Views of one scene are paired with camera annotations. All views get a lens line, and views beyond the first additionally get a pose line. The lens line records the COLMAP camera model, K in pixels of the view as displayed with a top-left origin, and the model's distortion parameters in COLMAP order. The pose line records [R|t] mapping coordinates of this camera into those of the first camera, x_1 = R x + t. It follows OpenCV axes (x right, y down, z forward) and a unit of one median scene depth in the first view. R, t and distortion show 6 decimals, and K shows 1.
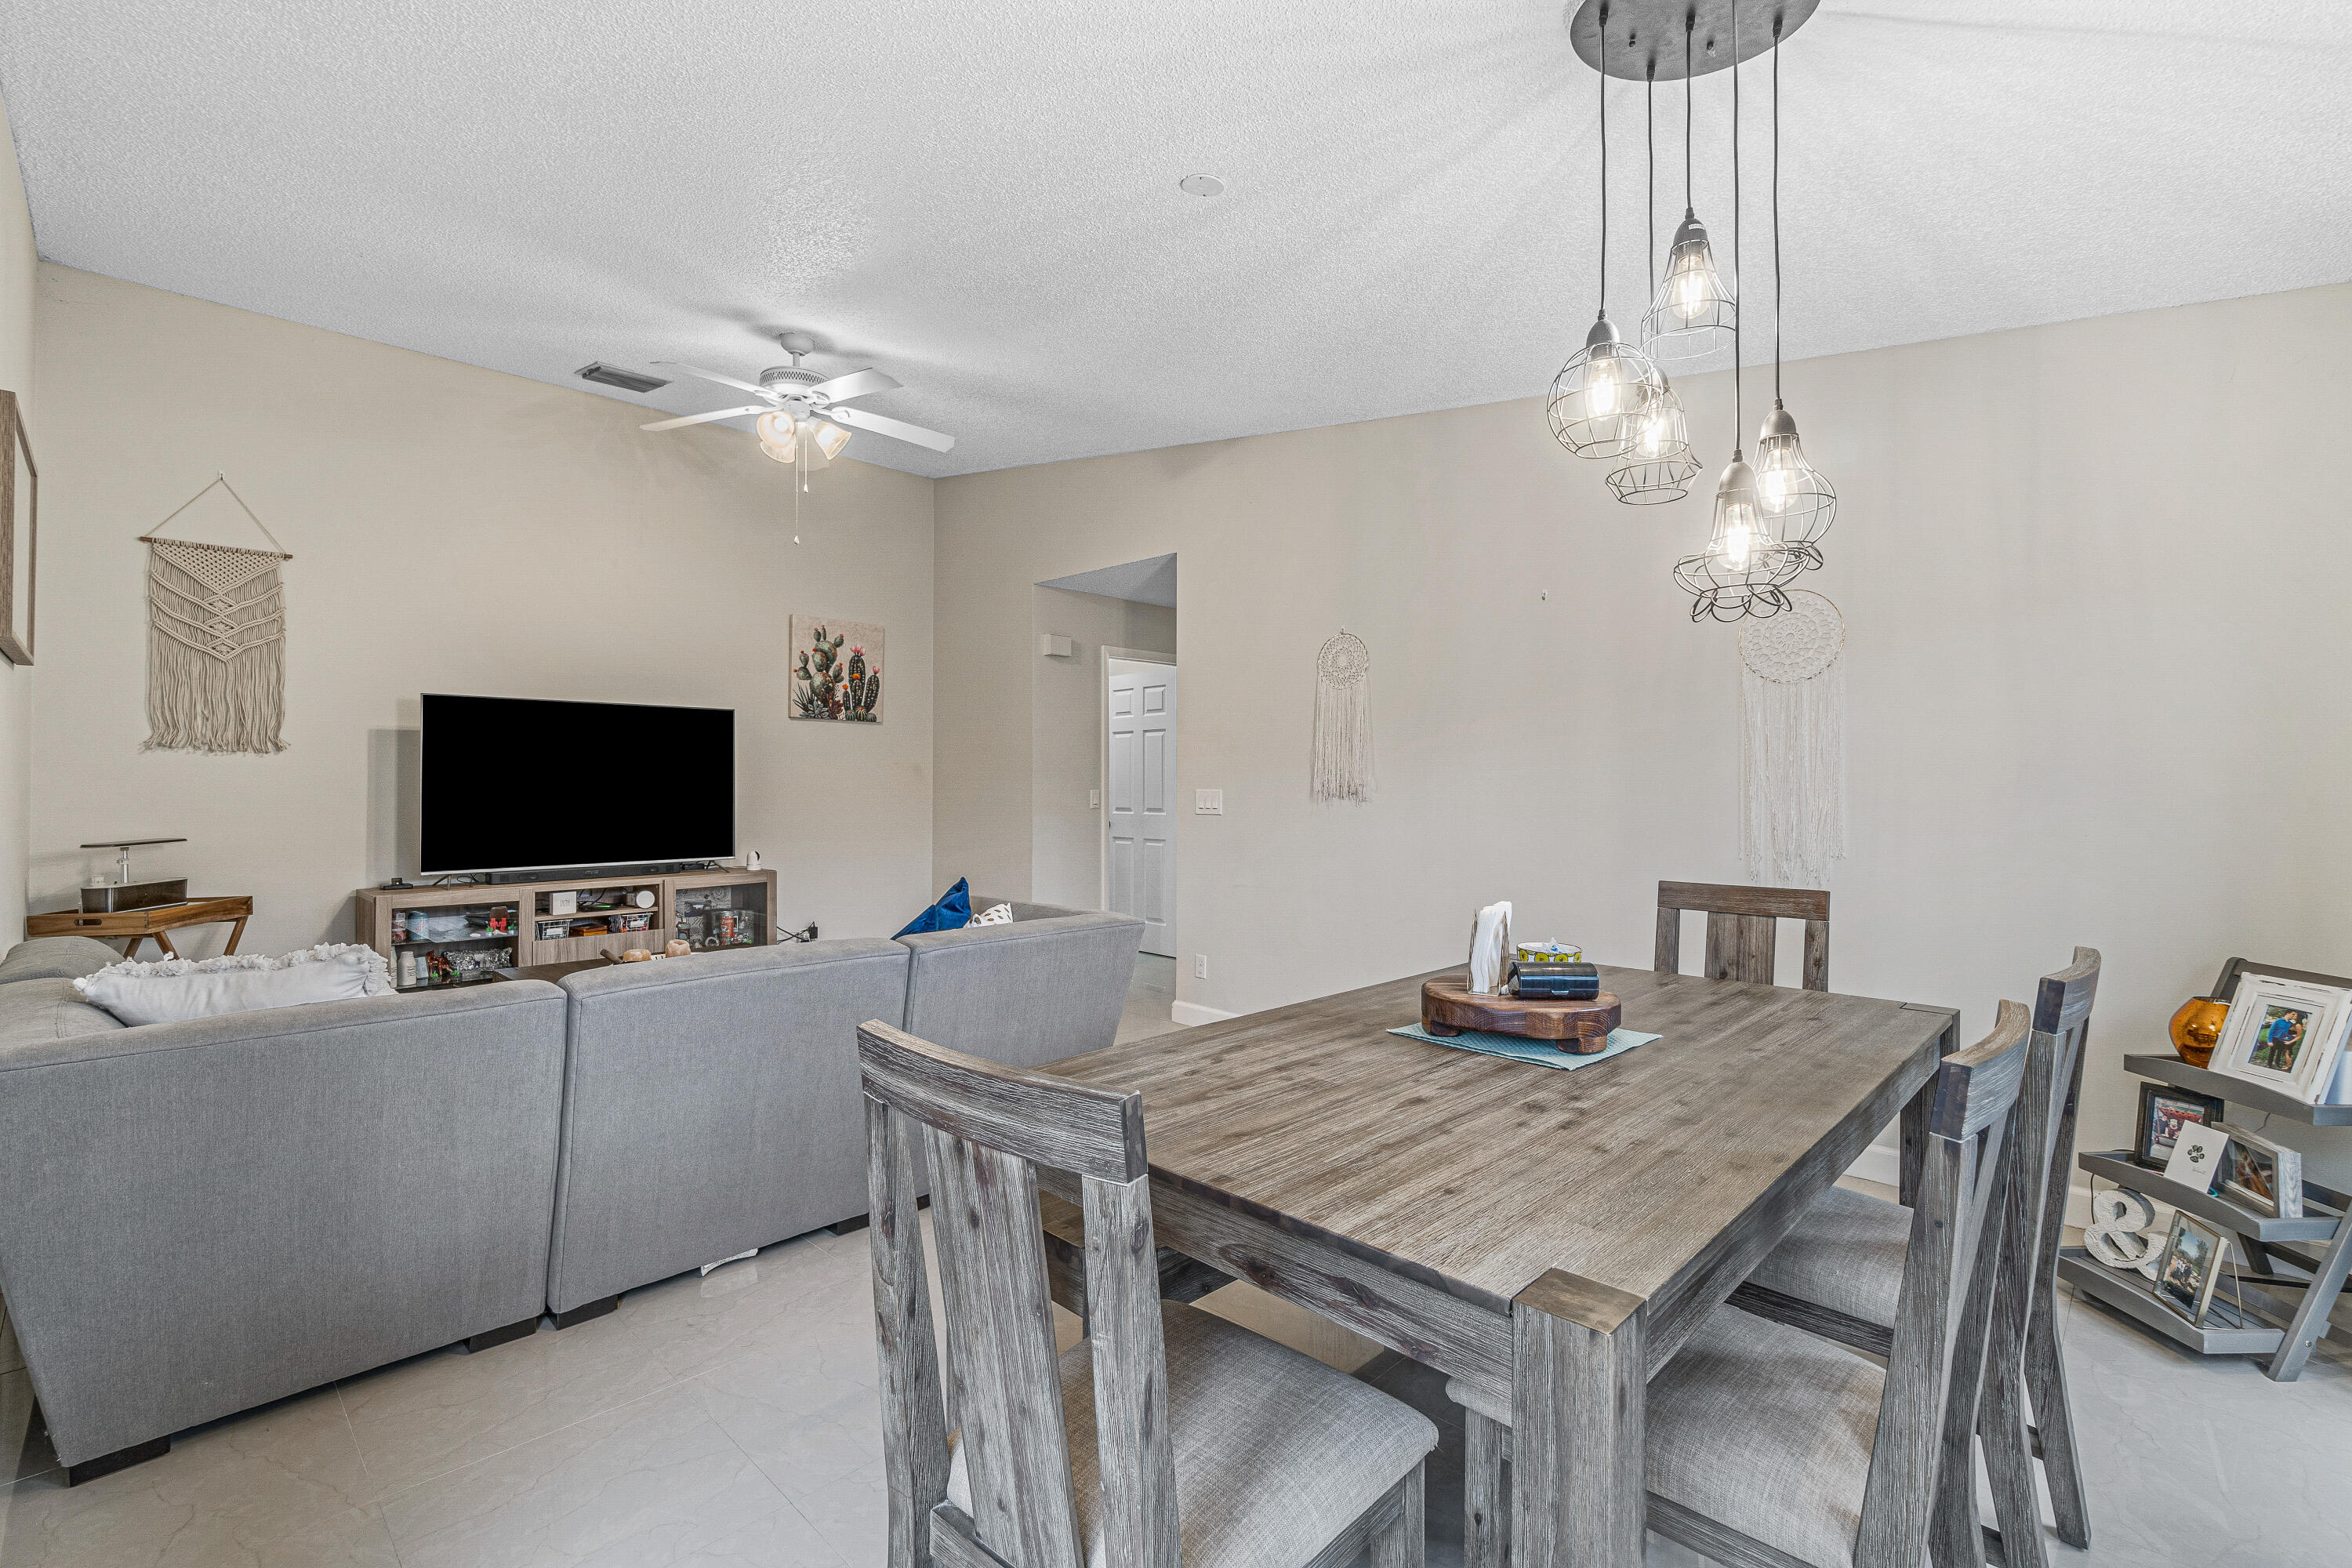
lens RADIAL K [[1018.5, 0, 1172.0], [0, 1018.5, 774.8], [0, 0, 1]] dist [-0.003164, -0.000545]
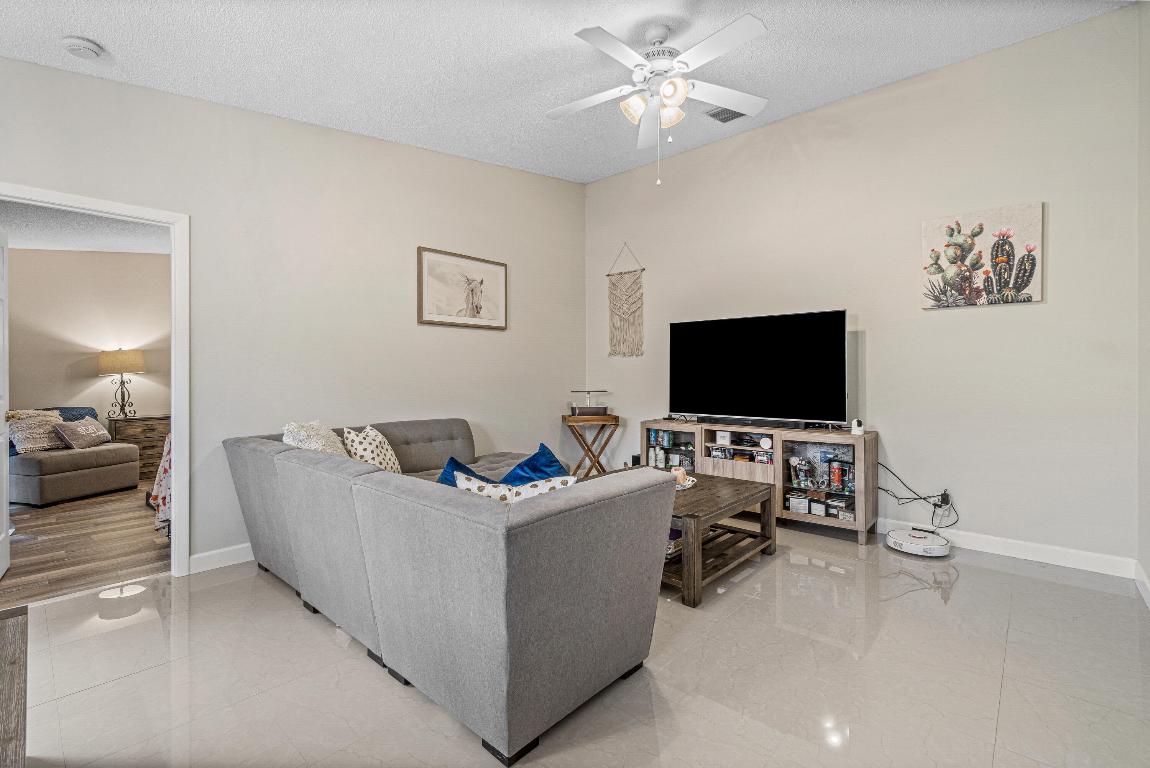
lens RADIAL K [[498.0, 0, 576.0], [0, 498.0, 380.1], [0, 0, 1]] dist [-0.003164, -0.000545]
pose [[0.040530, 0.005334, -0.999164, 0.176135], [0.006206, 0.999965, 0.005590, 0.018773], [0.999159, -0.006427, 0.040496, 0.575934]]
